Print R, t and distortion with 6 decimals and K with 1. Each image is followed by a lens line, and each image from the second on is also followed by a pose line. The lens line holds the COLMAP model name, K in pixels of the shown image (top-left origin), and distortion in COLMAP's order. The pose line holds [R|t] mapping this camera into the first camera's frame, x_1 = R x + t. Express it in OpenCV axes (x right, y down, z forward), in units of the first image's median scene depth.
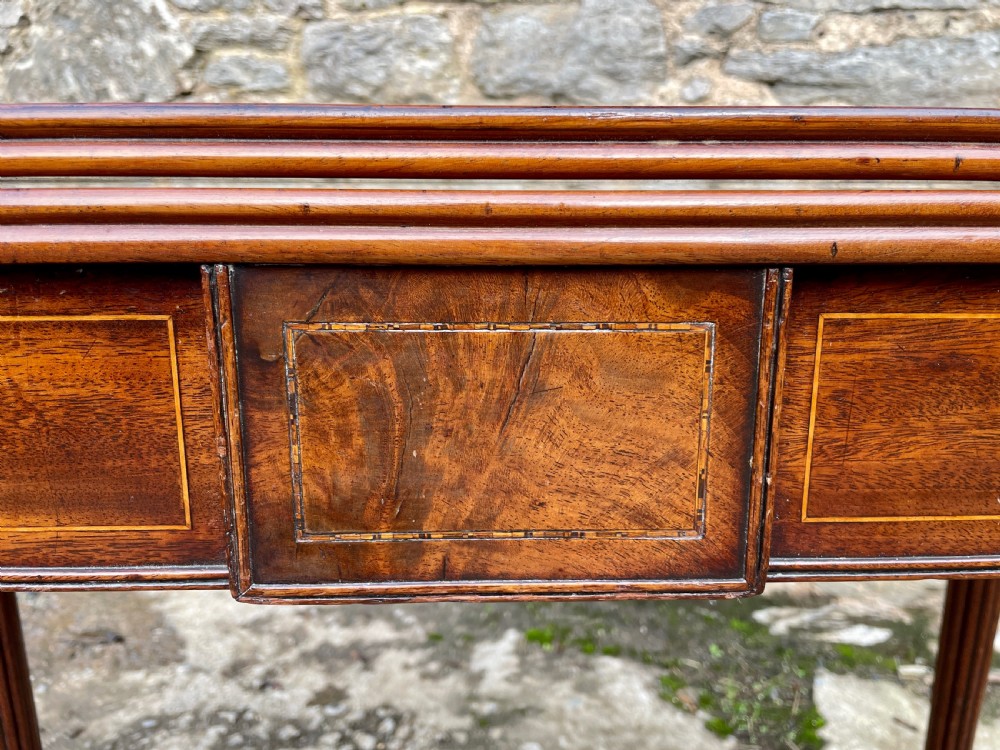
lens RADIAL K [[779.0, 0, 502.7], [0, 779.0, 364.2], [0, 0, 1]] dist [0.057708, -0.105620]
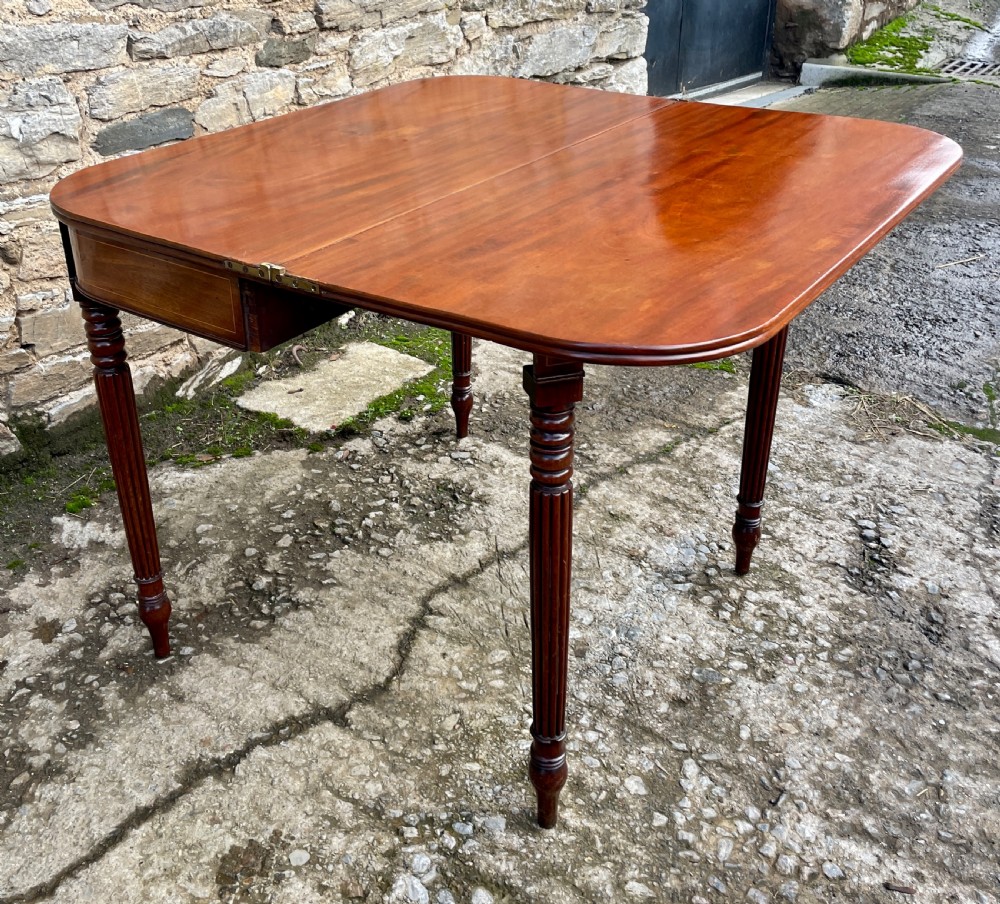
lens RADIAL K [[1067.9, 0, 460.1], [0, 1067.9, 333.2], [0, 0, 1]] dist [0.061269, 0.000000]
pose [[0.244180, -0.405904, 0.880692, -1.212622], [0.237132, 0.905604, 0.351639, -0.323320], [-0.940290, 0.122977, 0.317383, -0.040569]]
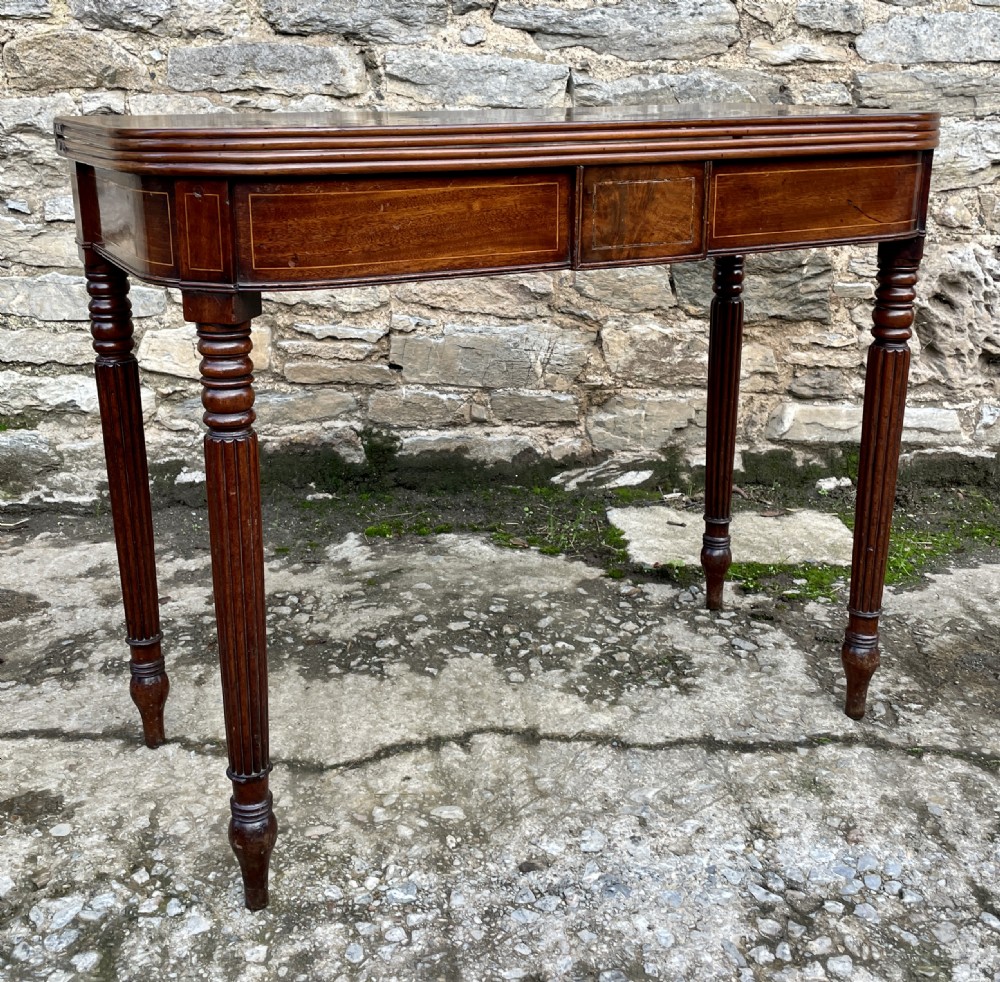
lens RADIAL K [[1198.6, 0, 484.7], [0, 1198.6, 403.2], [0, 0, 1]] dist [0.050094, 0.000000]
pose [[0.905168, -0.115200, 0.409145, -0.543066], [0.102213, 0.993320, 0.053553, 0.106349], [-0.412581, -0.006654, 0.910897, -0.663283]]
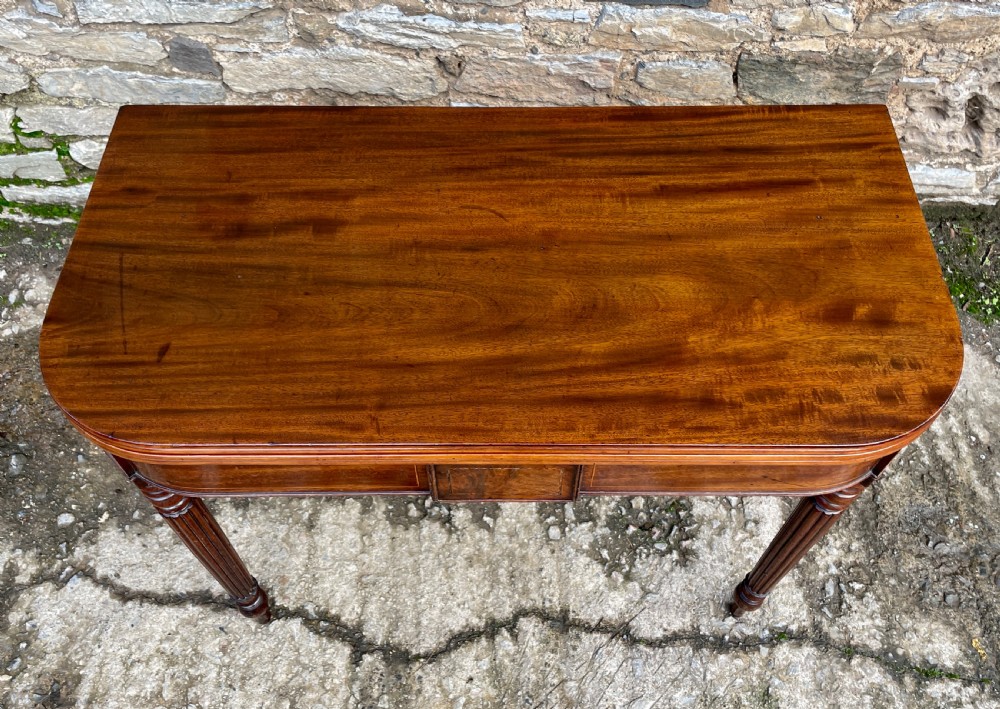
lens RADIAL K [[876.7, 0, 513.3], [0, 876.7, 315.1], [0, 0, 1]] dist [0.067606, -0.077037]
pose [[0.916282, -0.321478, 0.238911, -0.236750], [0.077662, 0.727761, 0.681420, -0.651969], [-0.392932, -0.605819, 0.691801, -0.090255]]
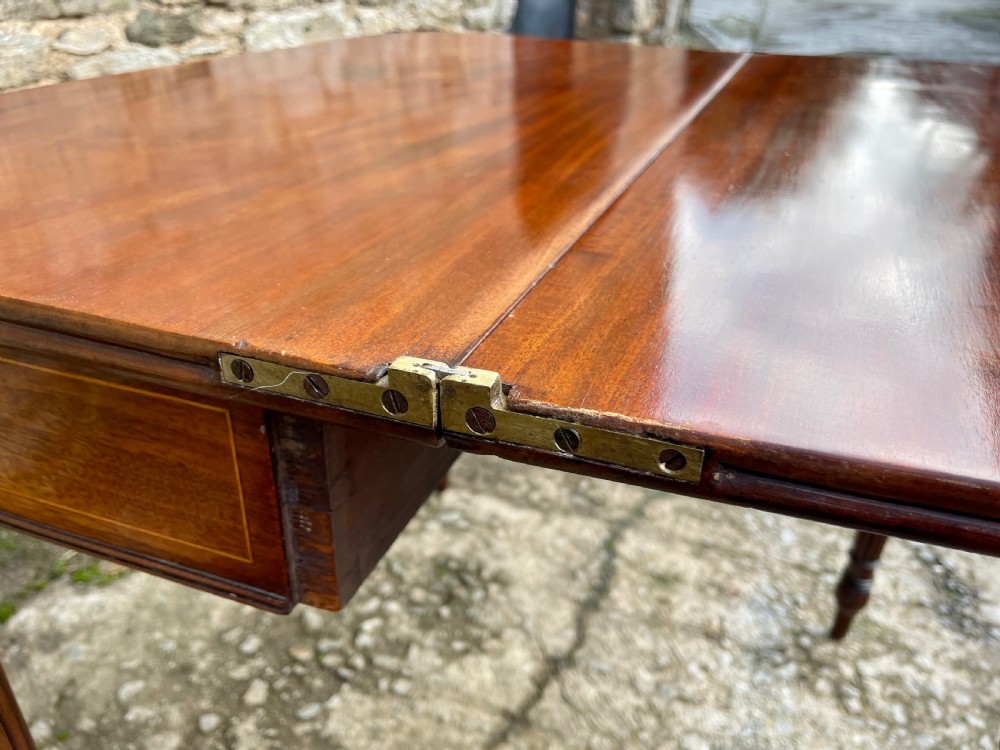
lens RADIAL K [[779.0, 0, 502.1], [0, 779.0, 376.4], [0, 0, 1]] dist [0.057708, -0.105620]
pose [[-0.025886, -0.472780, 0.880800, -0.565573], [0.208875, 0.859089, 0.467265, -0.164867], [-0.977600, 0.196072, 0.076513, 0.371923]]
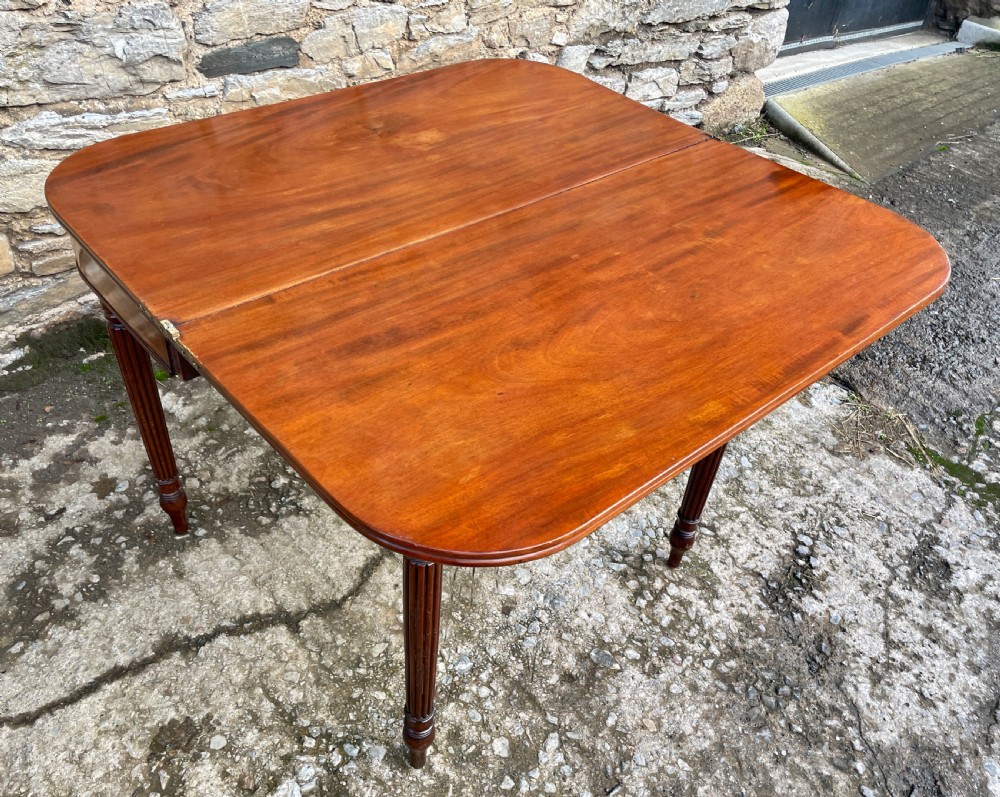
lens RADIAL K [[842.2, 0, 498.2], [0, 842.2, 389.3], [0, 0, 1]] dist [0.101394, -0.121642]
pose [[0.449504, -0.545326, 0.707507, -0.860973], [0.132751, 0.824020, 0.550789, -0.425700], [-0.883359, -0.153660, 0.442792, -0.210427]]
